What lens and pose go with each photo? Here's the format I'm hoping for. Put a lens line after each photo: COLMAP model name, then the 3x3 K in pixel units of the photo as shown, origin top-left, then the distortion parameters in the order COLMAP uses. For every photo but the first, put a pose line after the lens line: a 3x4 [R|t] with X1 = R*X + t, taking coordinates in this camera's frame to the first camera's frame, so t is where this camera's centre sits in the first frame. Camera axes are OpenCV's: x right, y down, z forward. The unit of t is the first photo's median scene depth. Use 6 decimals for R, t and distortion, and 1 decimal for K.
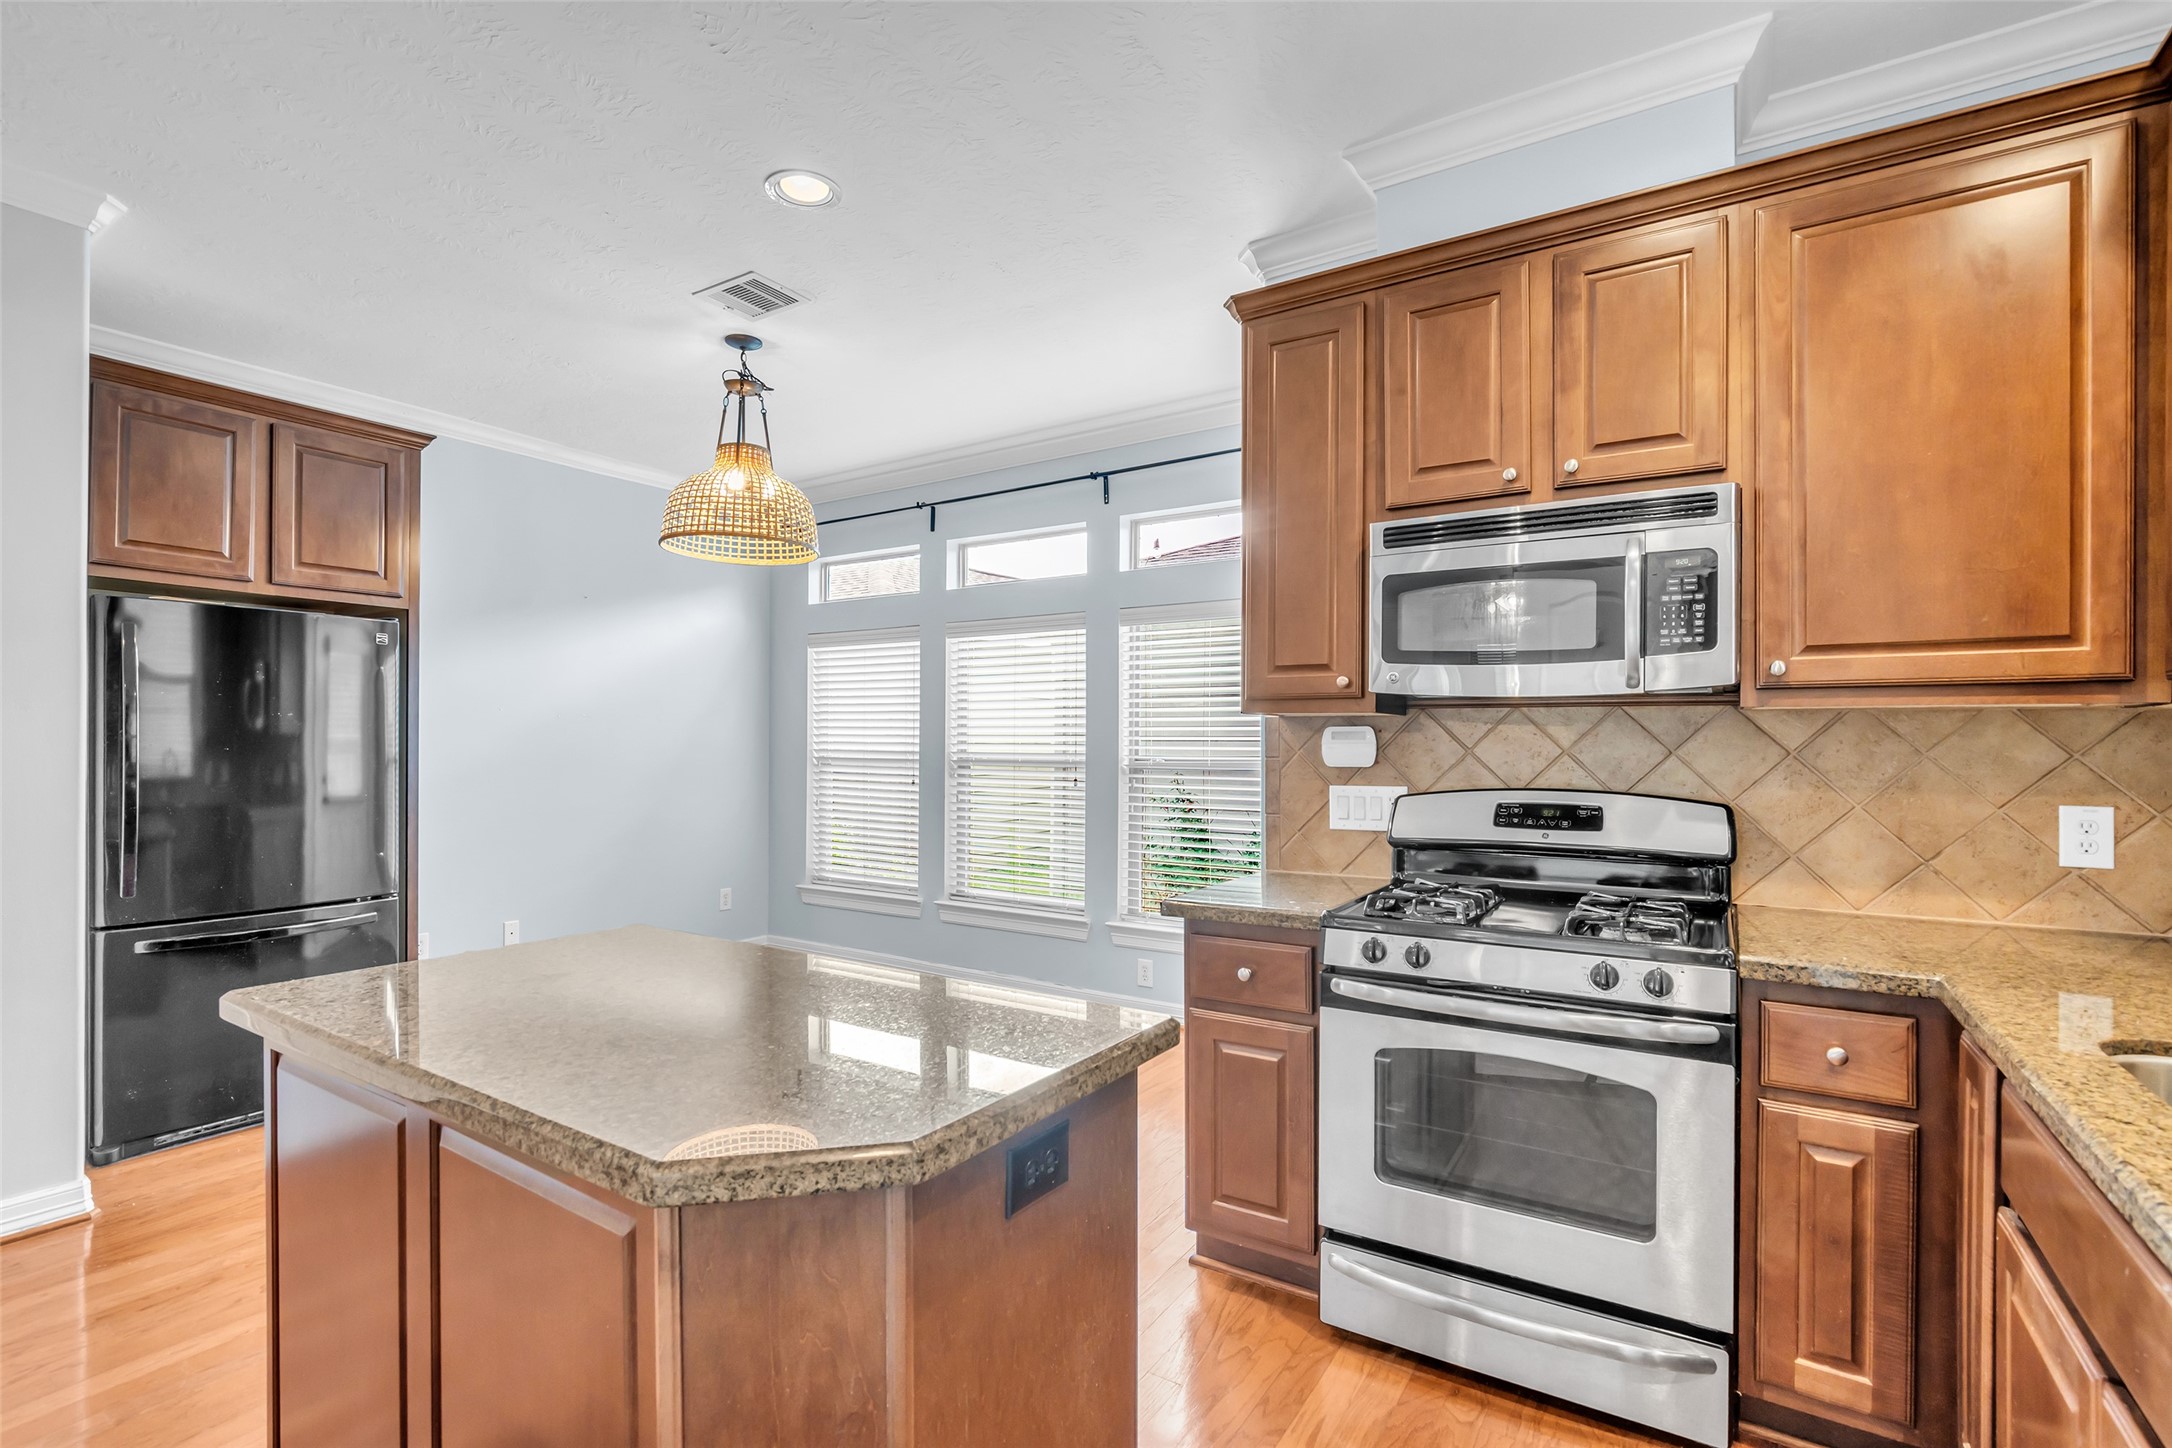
lens RADIAL K [[995.4, 0, 1081.3], [0, 995.4, 740.0], [0, 0, 1]] dist [-0.012197, 0.000008]
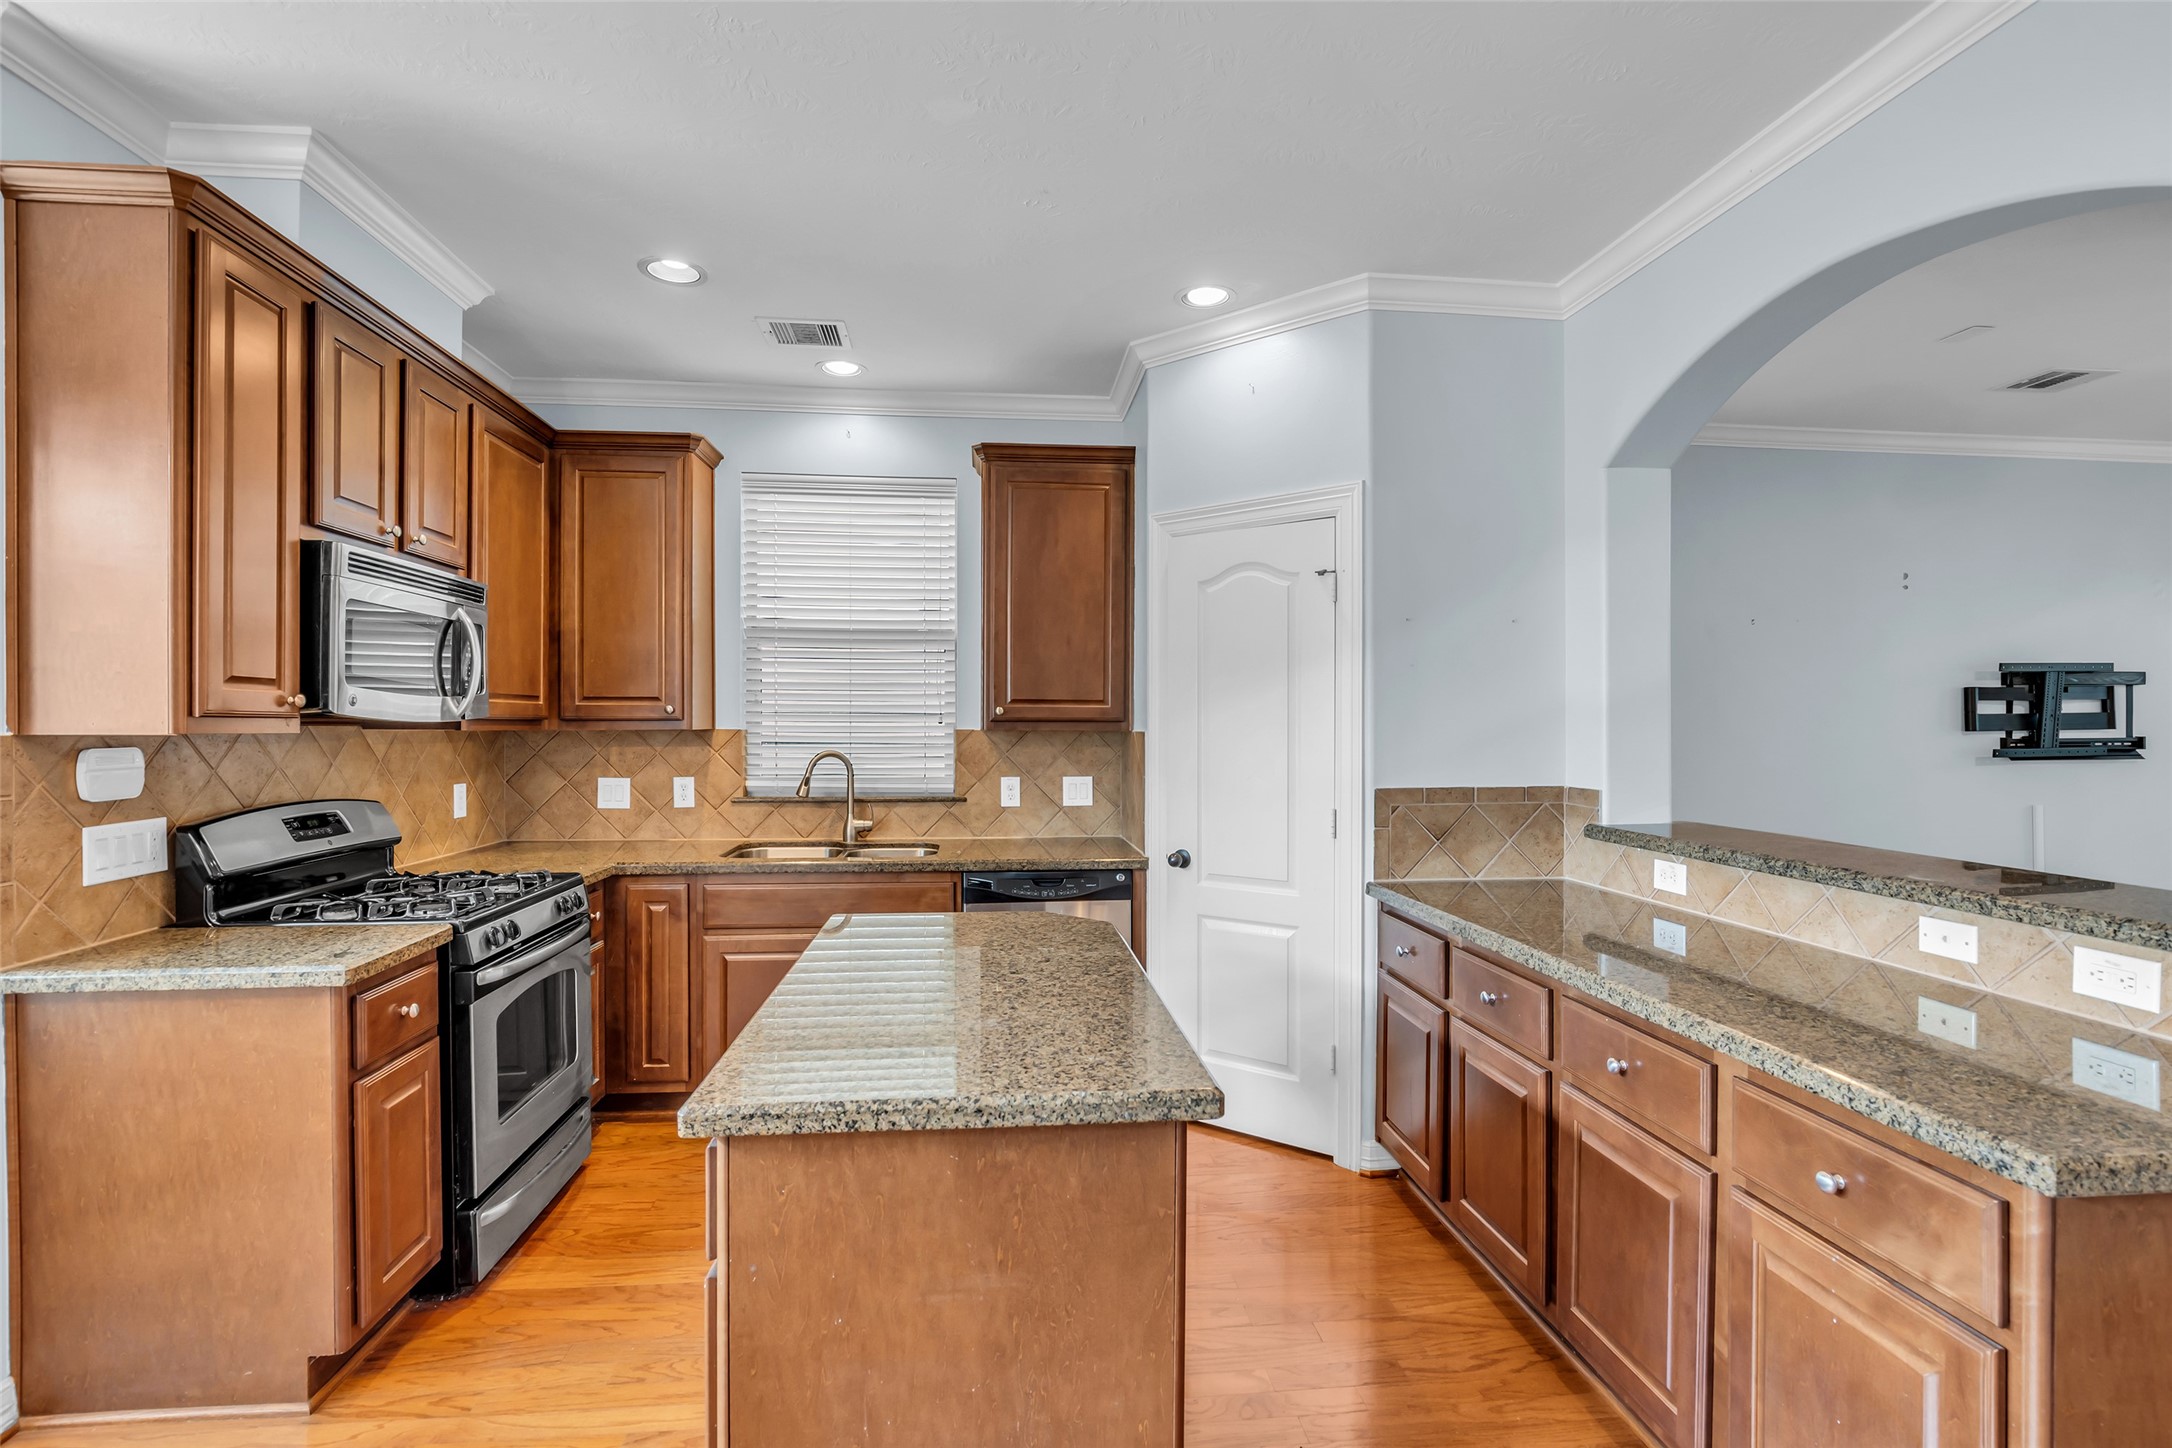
lens RADIAL K [[1002.1, 0, 1079.8], [0, 1002.1, 723.4], [0, 0, 1]] dist [-0.017558, 0.004637]
pose [[-0.631680, -0.004598, 0.775216, -0.935479], [-0.005221, 0.999985, 0.001676, -0.044230], [-0.775212, -0.002989, -0.631695, 1.056954]]
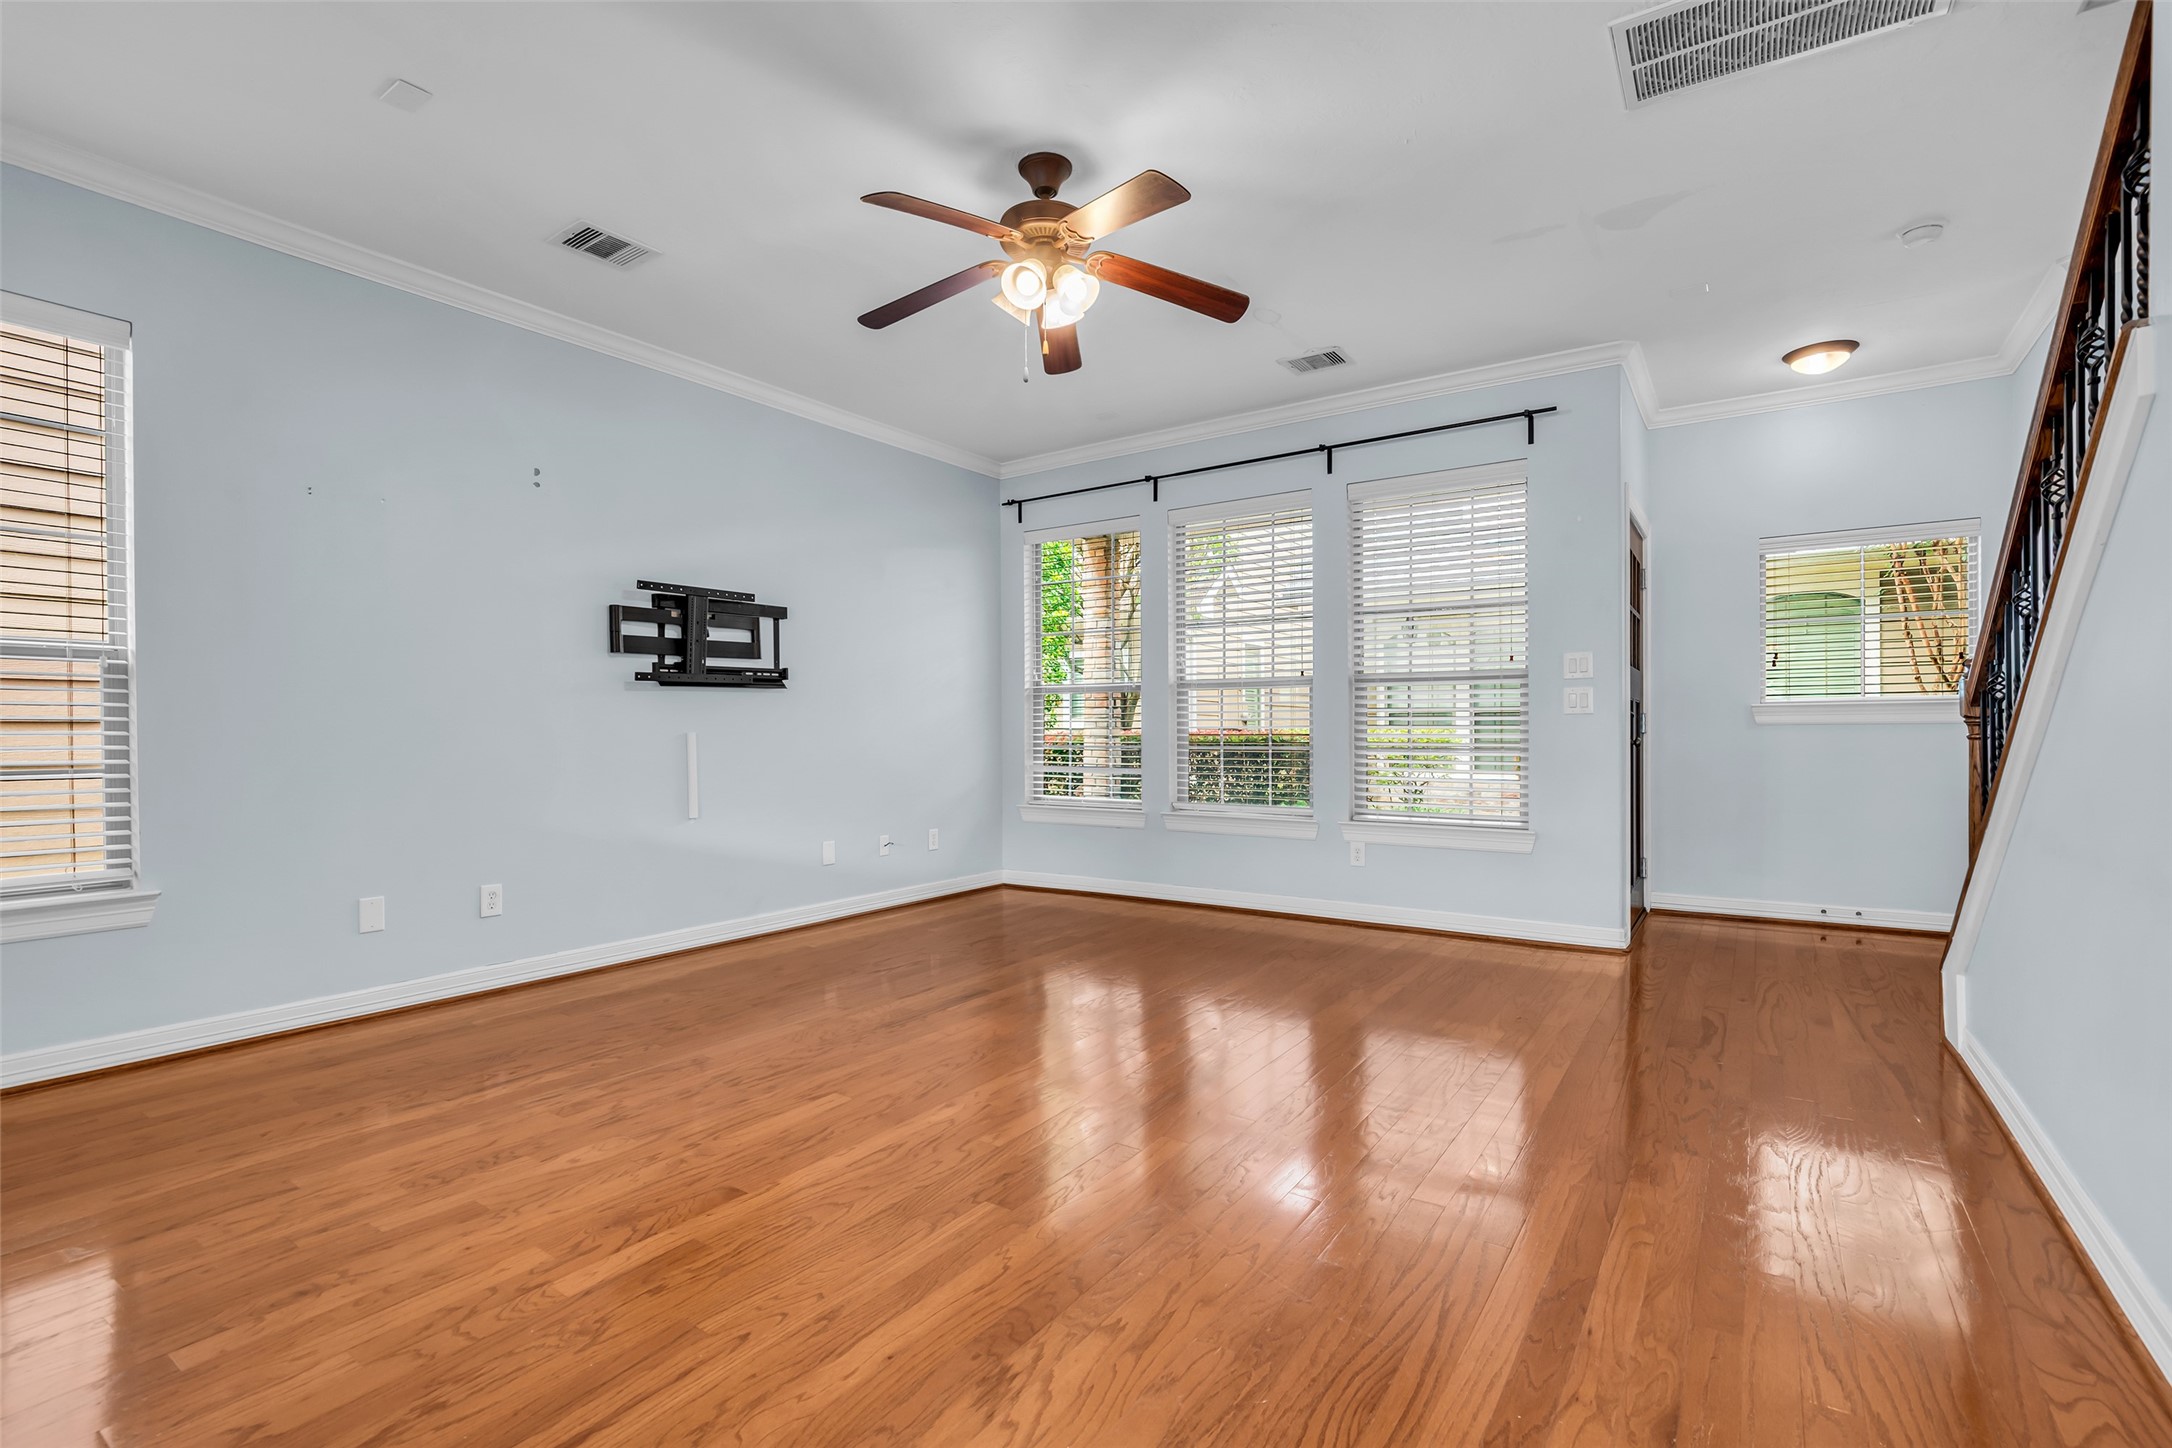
lens RADIAL K [[1002.1, 0, 1079.8], [0, 1002.1, 723.4], [0, 0, 1]] dist [-0.017558, 0.004637]
pose [[-0.999821, 0.002788, 0.018708, -1.409070], [0.002629, 0.999960, -0.008552, 0.112149], [-0.018731, -0.008501, -0.999788, 0.272456]]
